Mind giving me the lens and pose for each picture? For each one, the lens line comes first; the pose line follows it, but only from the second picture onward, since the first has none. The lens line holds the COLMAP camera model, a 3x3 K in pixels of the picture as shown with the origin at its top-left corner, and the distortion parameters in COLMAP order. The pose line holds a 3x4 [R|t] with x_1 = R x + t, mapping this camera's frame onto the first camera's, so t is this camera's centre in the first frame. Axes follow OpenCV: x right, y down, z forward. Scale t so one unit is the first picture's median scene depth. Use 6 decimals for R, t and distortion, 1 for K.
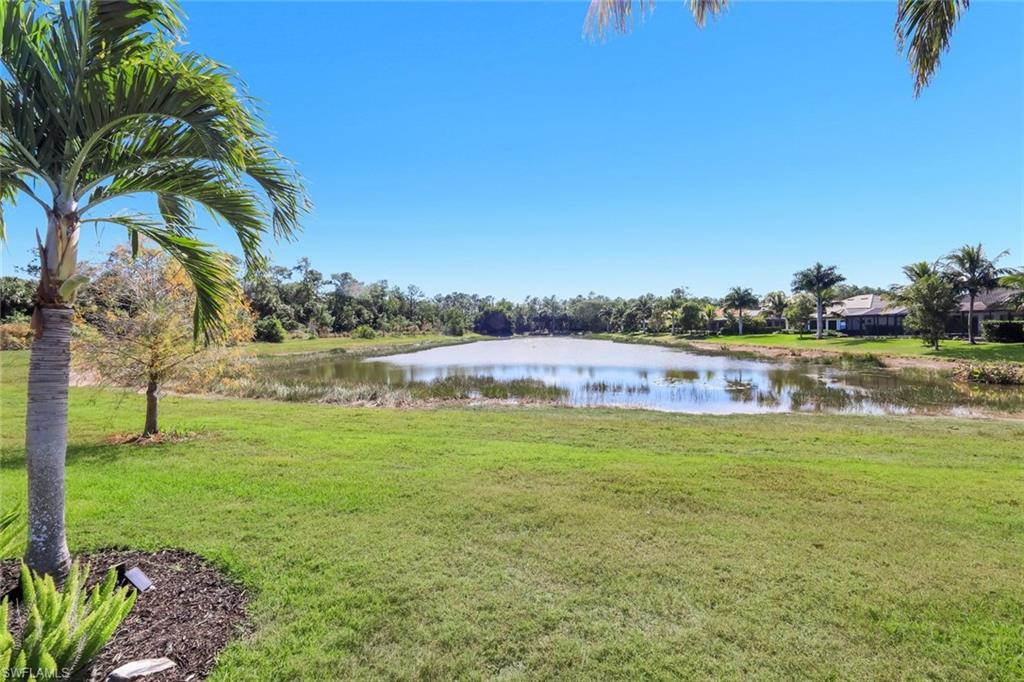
lens RADIAL K [[420.3, 0, 510.0], [0, 420.3, 337.7], [0, 0, 1]] dist [-0.000659, 0.000021]
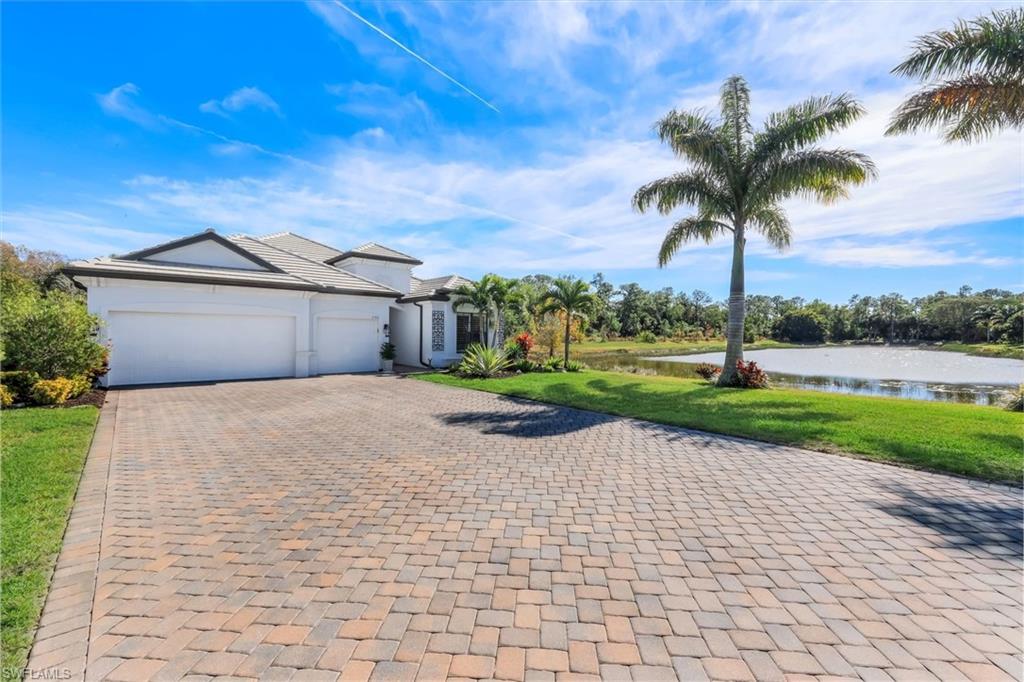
lens RADIAL K [[443.7, 0, 511.2], [0, 443.7, 339.5], [0, 0, 1]] dist [-0.000913, -0.000107]
pose [[0.798596, 0.016643, -0.601637, 0.048971], [-0.022991, 0.999732, -0.002862, 0.003217], [0.601428, 0.016118, 0.798764, -0.102807]]
